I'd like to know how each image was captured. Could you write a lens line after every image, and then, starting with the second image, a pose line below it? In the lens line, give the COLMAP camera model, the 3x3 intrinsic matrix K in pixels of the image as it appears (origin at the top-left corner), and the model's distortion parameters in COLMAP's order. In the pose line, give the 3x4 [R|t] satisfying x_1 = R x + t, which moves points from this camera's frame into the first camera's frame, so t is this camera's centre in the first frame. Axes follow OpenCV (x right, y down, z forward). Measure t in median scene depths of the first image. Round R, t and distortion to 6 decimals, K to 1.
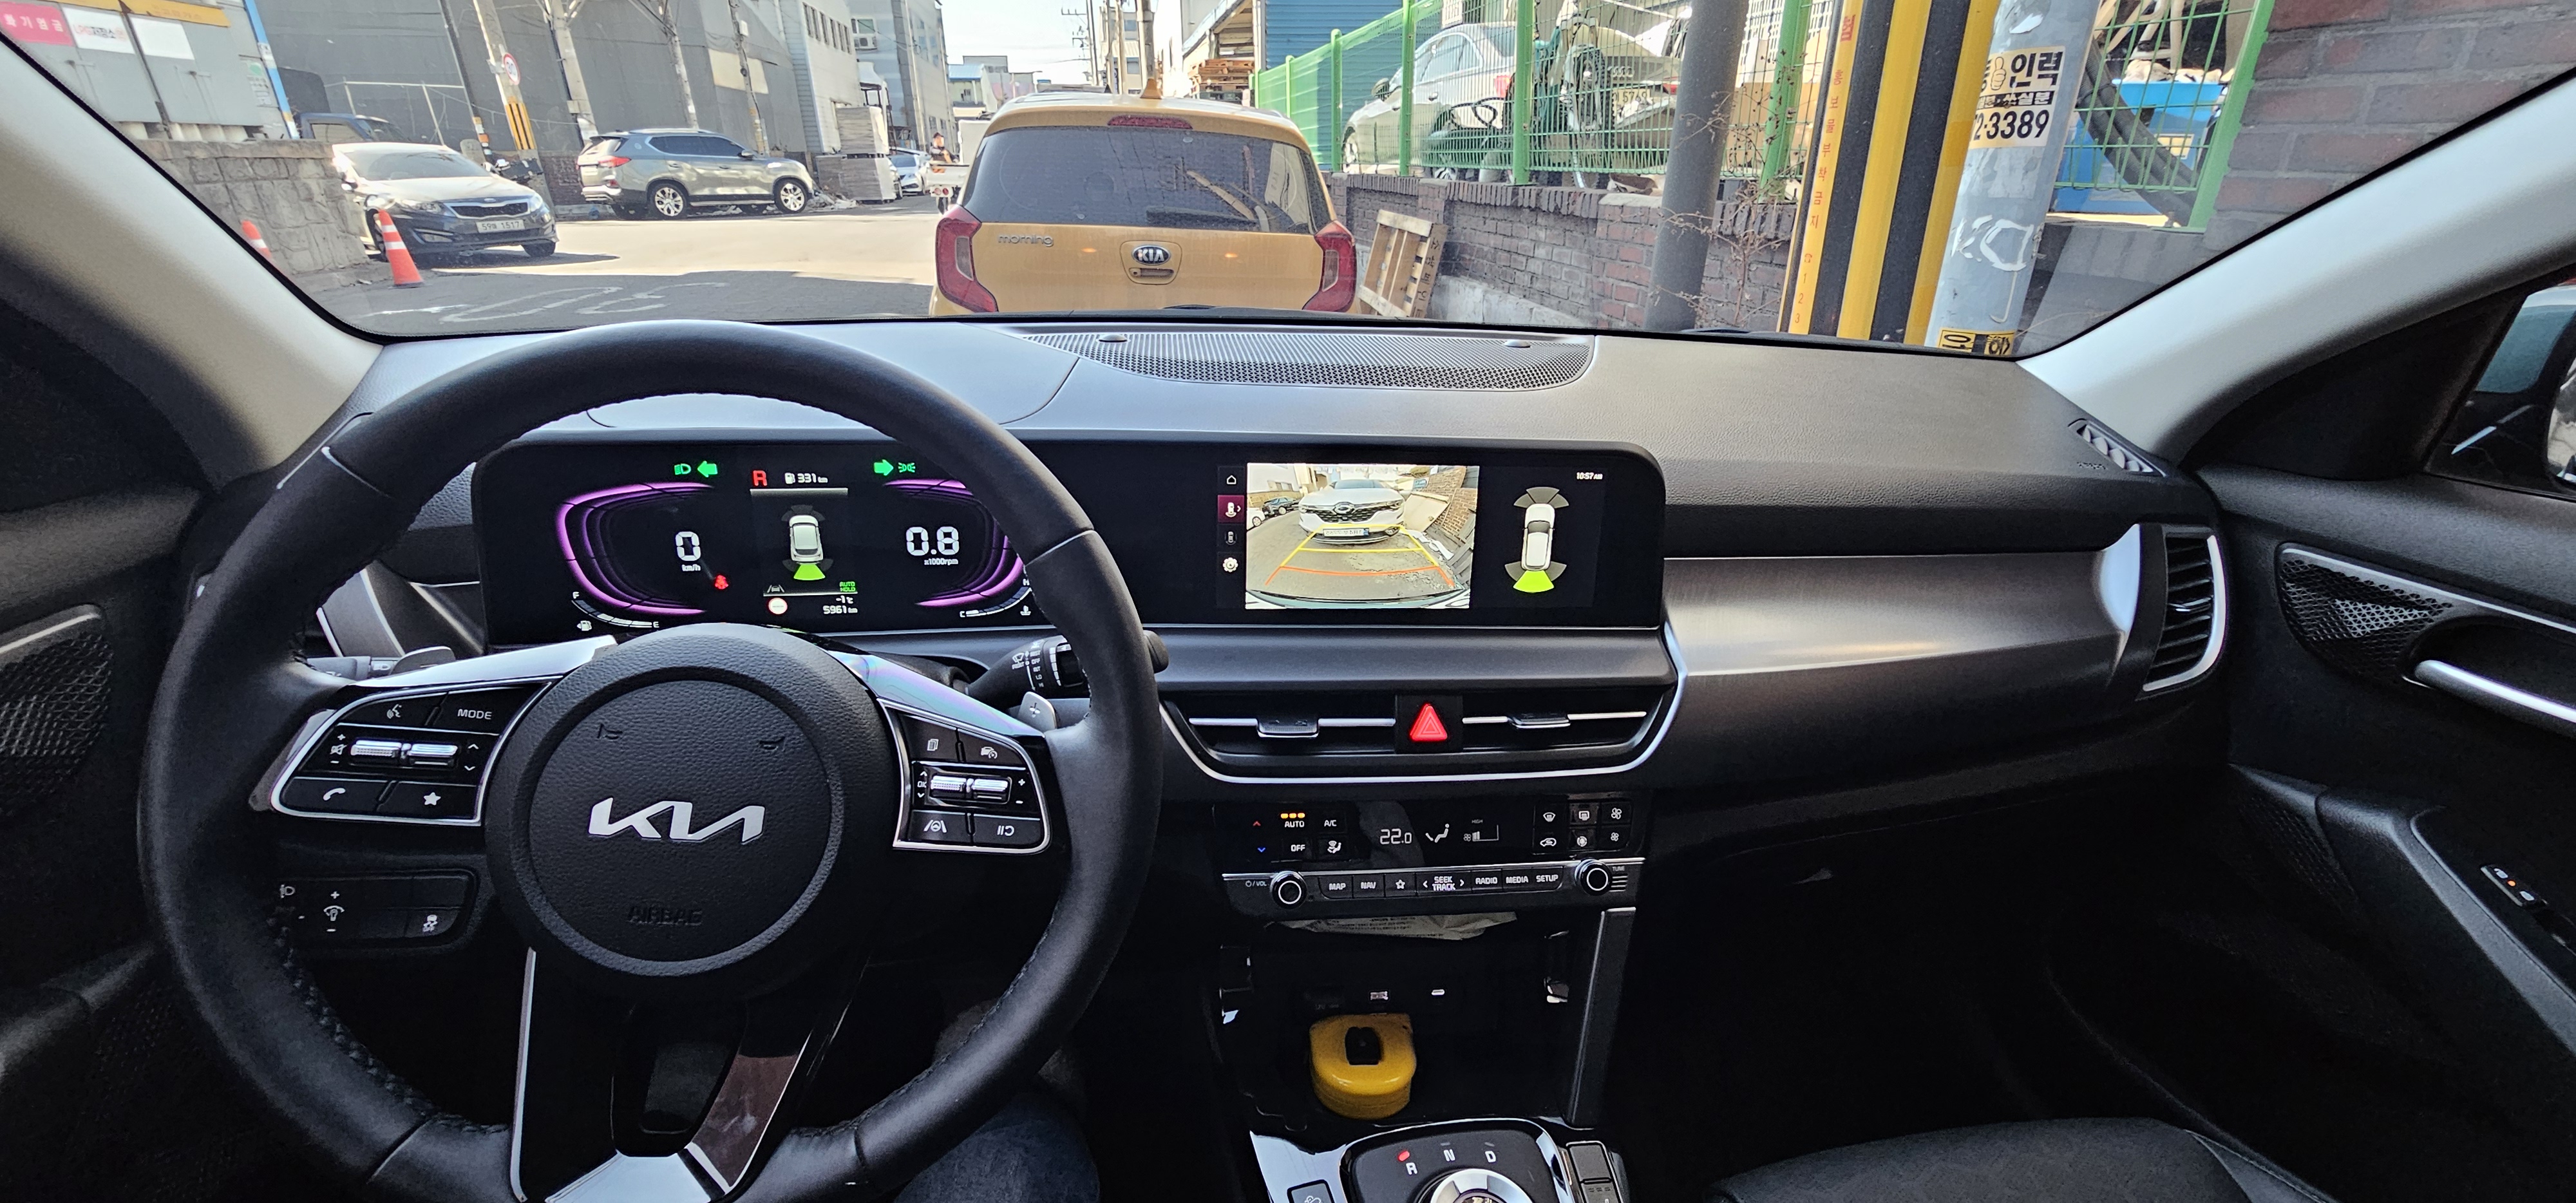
lens RADIAL K [[1067.6, 0, 1294.4], [0, 1067.6, 596.3], [0, 0, 1]] dist [-0.002643, 0.000466]
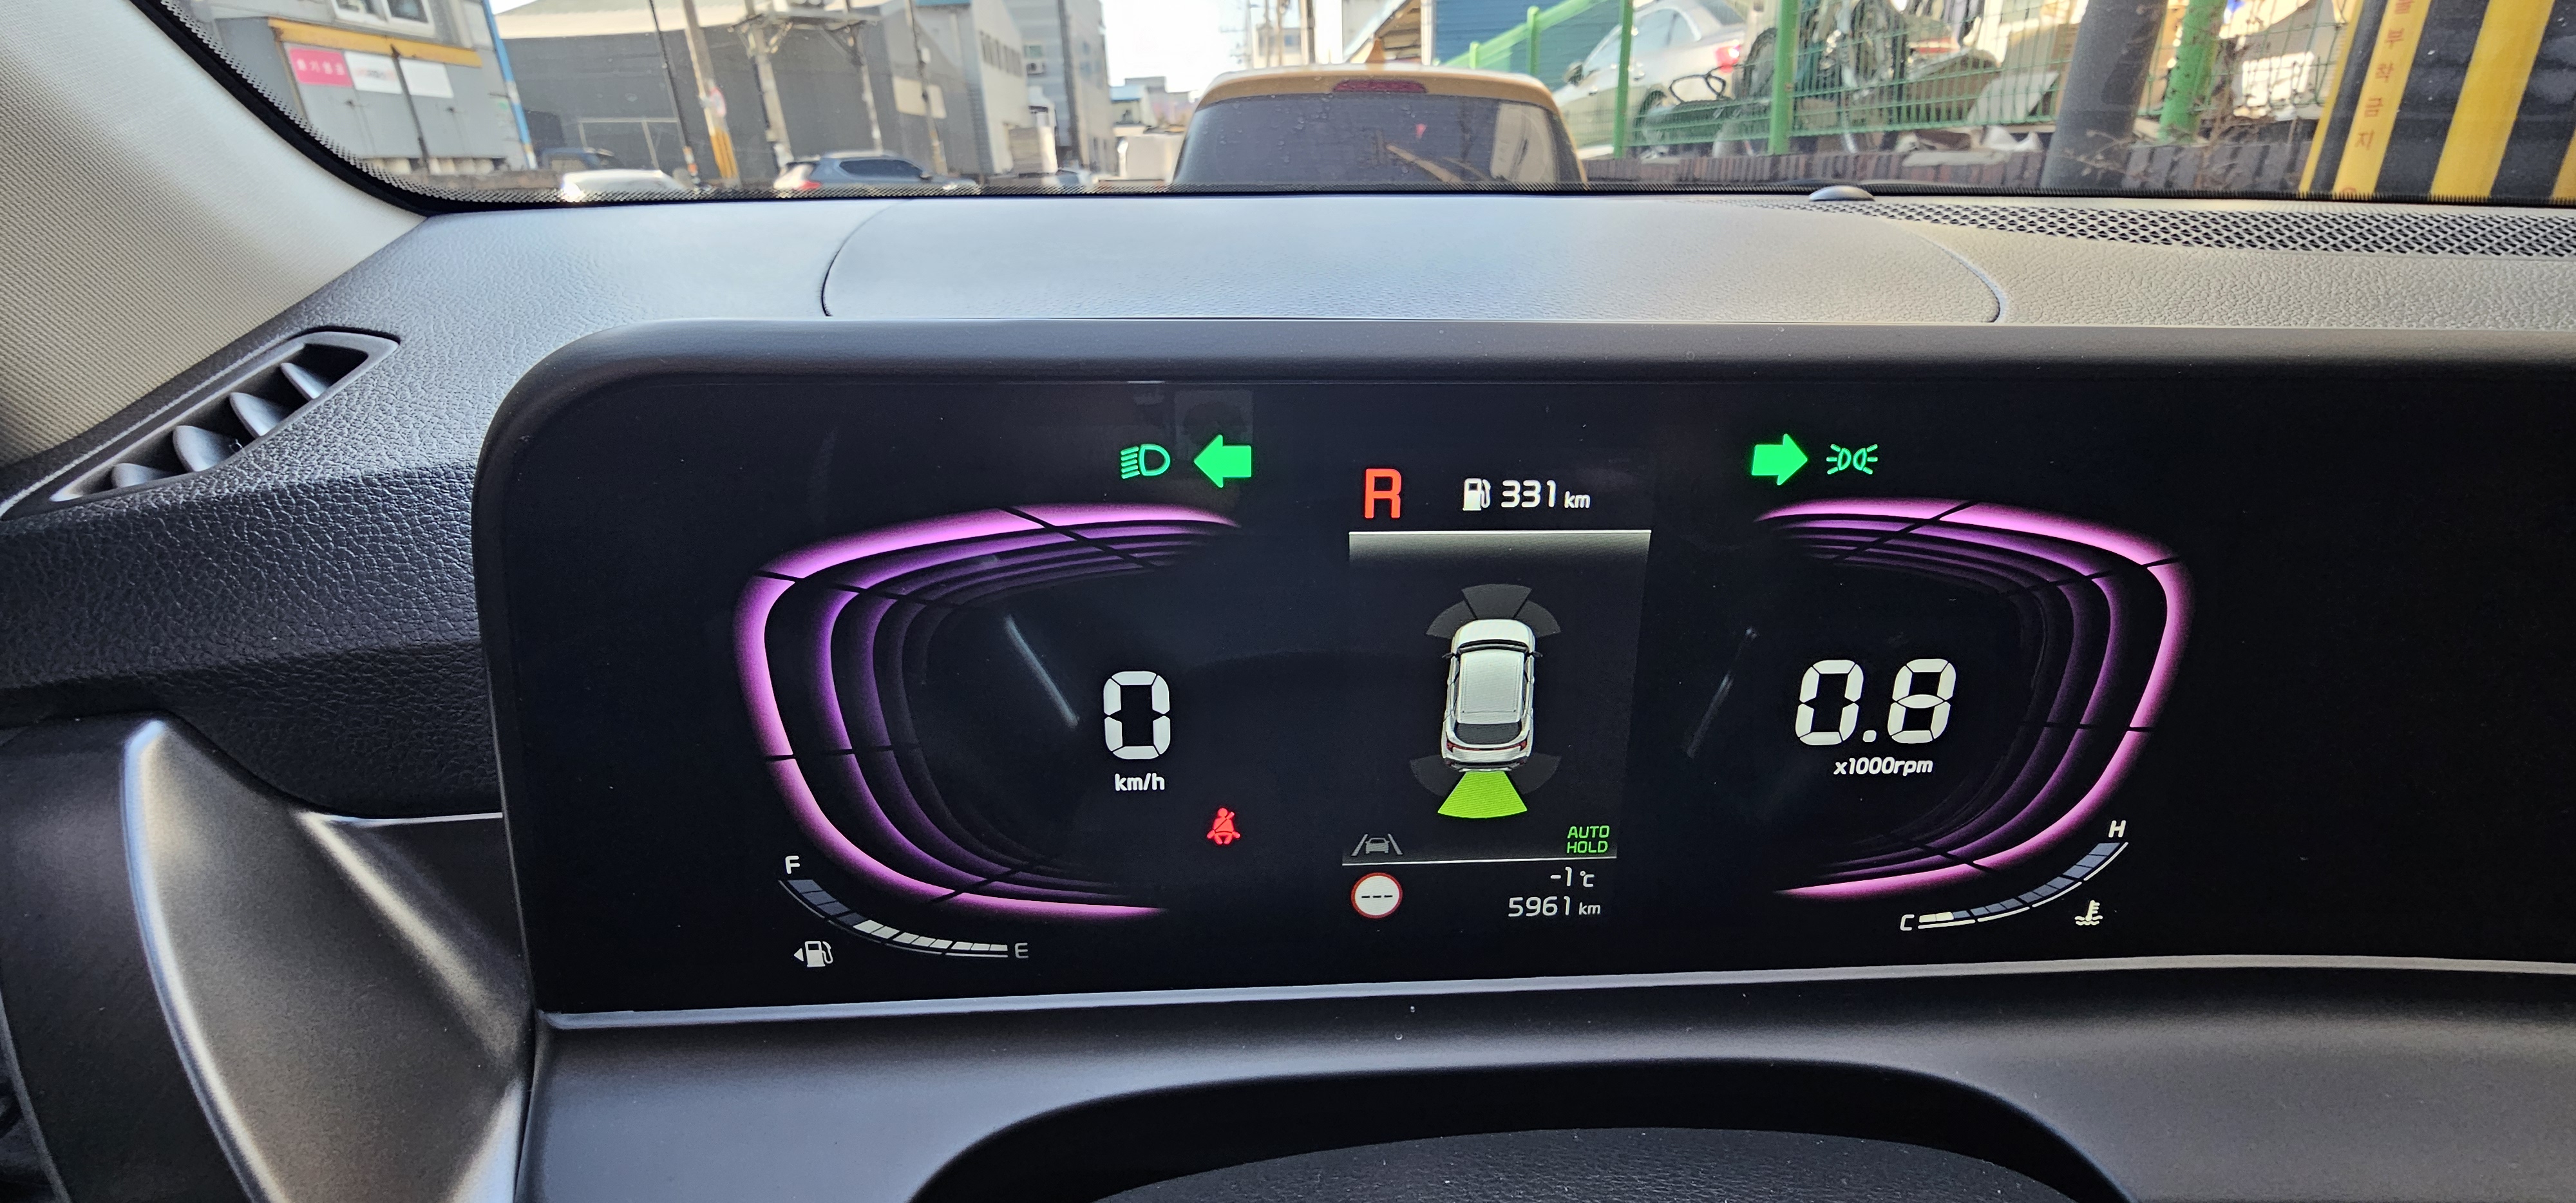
lens RADIAL K [[1078.3, 0, 1288.0], [0, 1078.3, 601.5], [0, 0, 1]] dist [-0.002123, 0.000017]
pose [[0.990010, 0.020965, -0.139431, -0.428456], [-0.021928, 0.999745, -0.005367, -0.069695], [0.139283, 0.008371, 0.990217, 0.621293]]
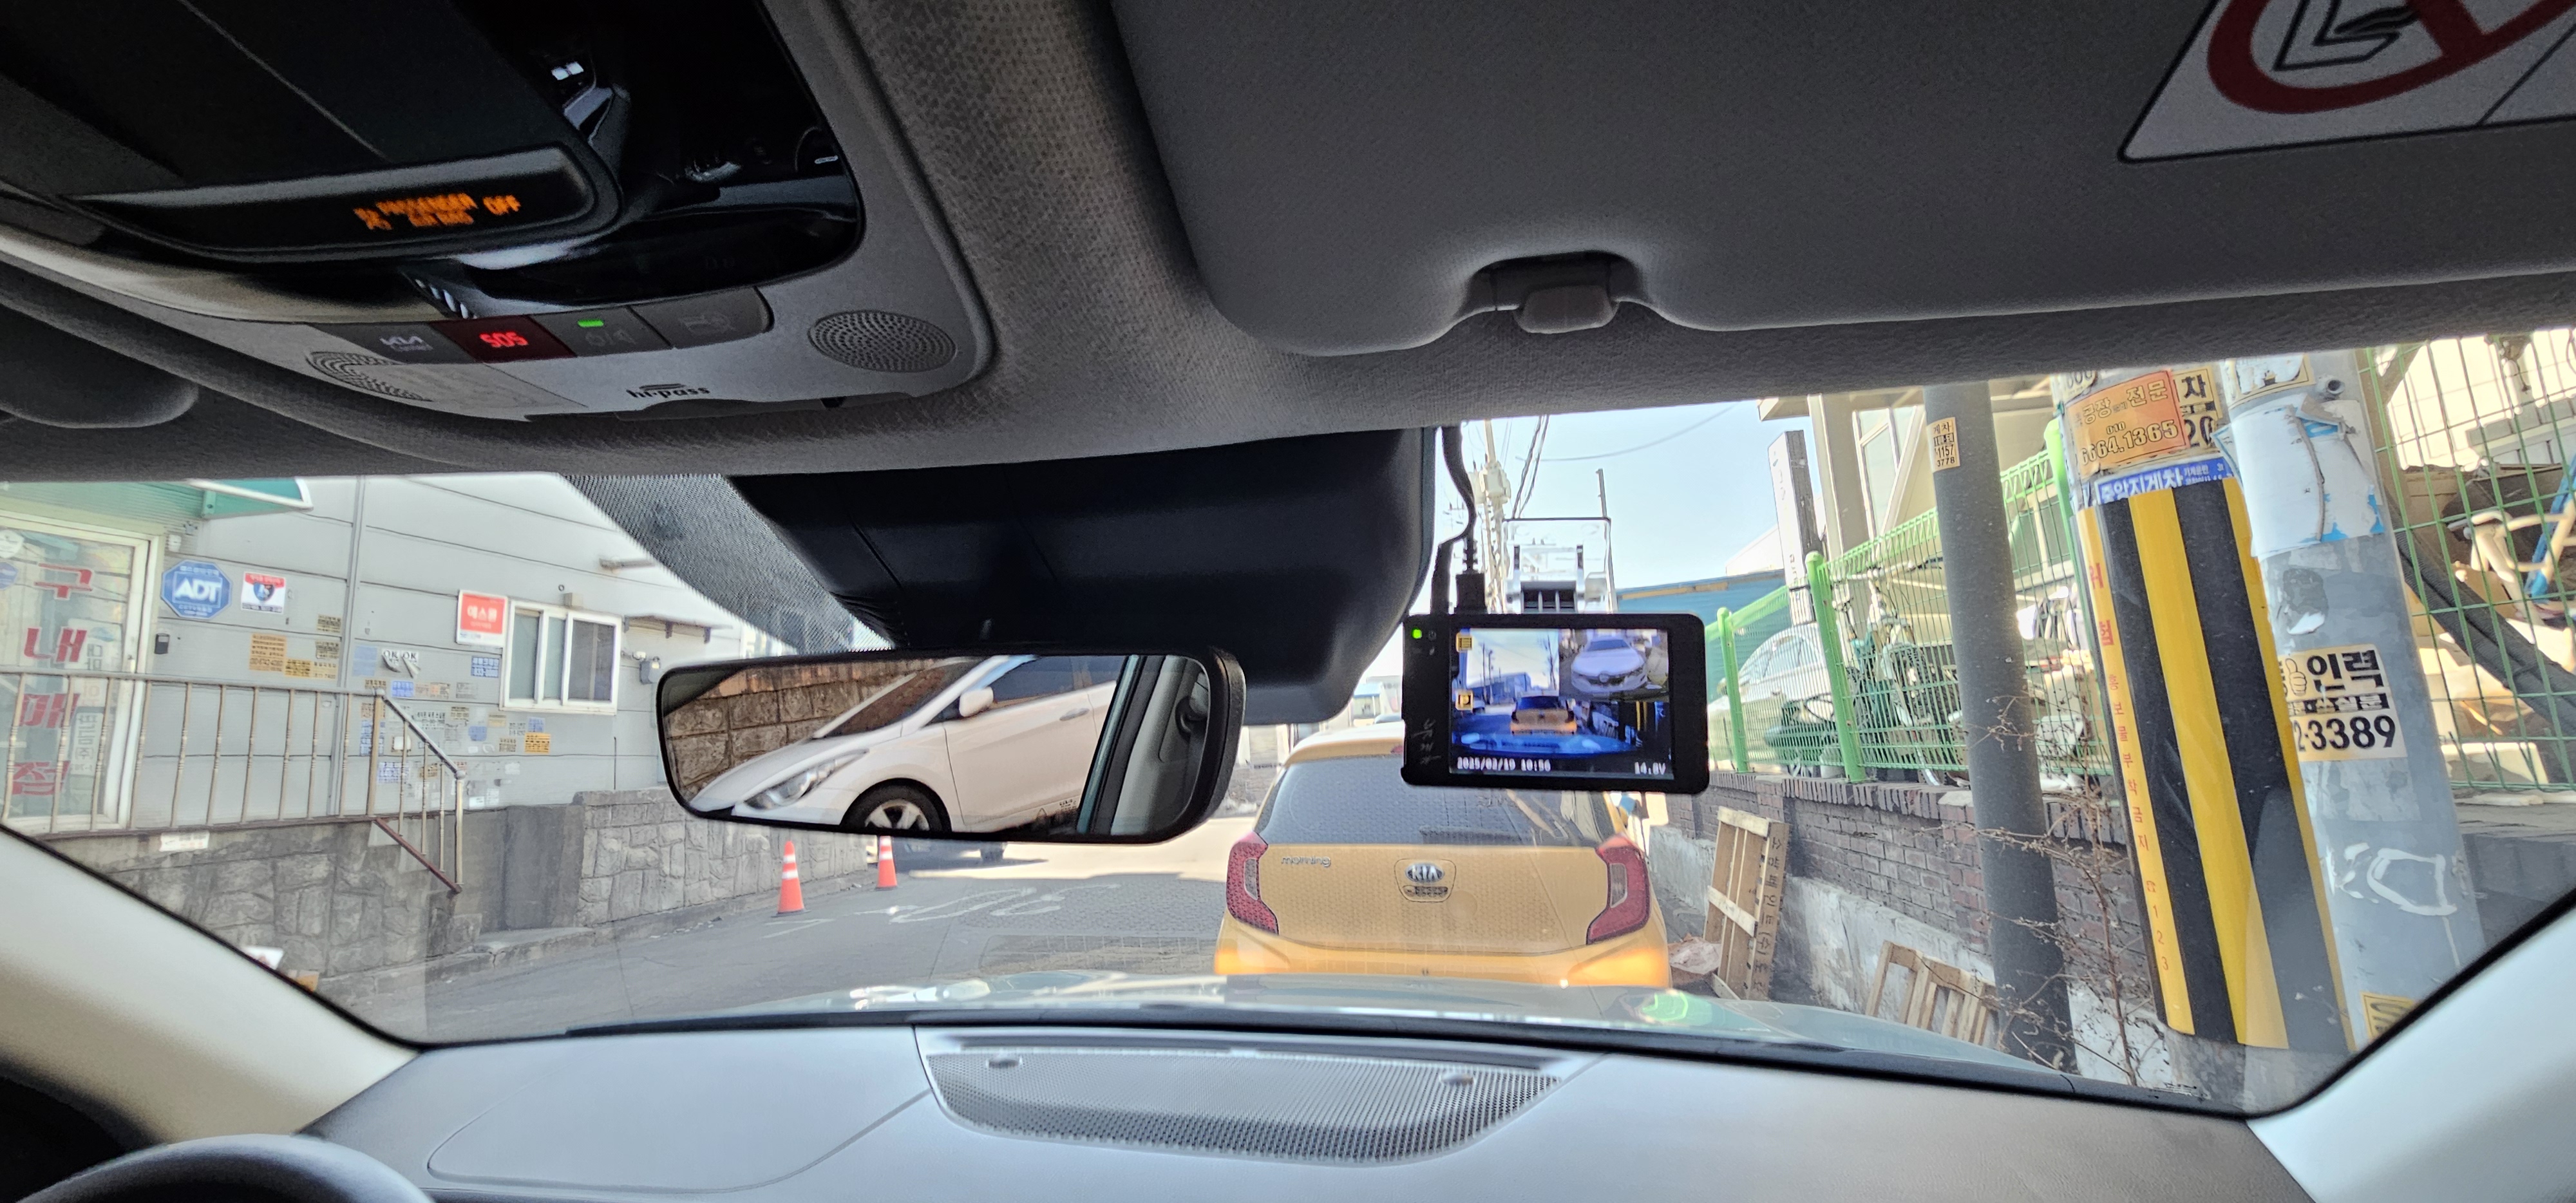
lens RADIAL K [[1066.1, 0, 1297.7], [0, 1066.1, 578.2], [0, 0, 1]] dist [0.001090, 0.000510]
pose [[0.942422, -0.100821, -0.318866, 0.533695], [-0.082146, 0.854474, -0.512958, -0.175170], [0.324180, 0.509617, 0.796993, 0.122924]]
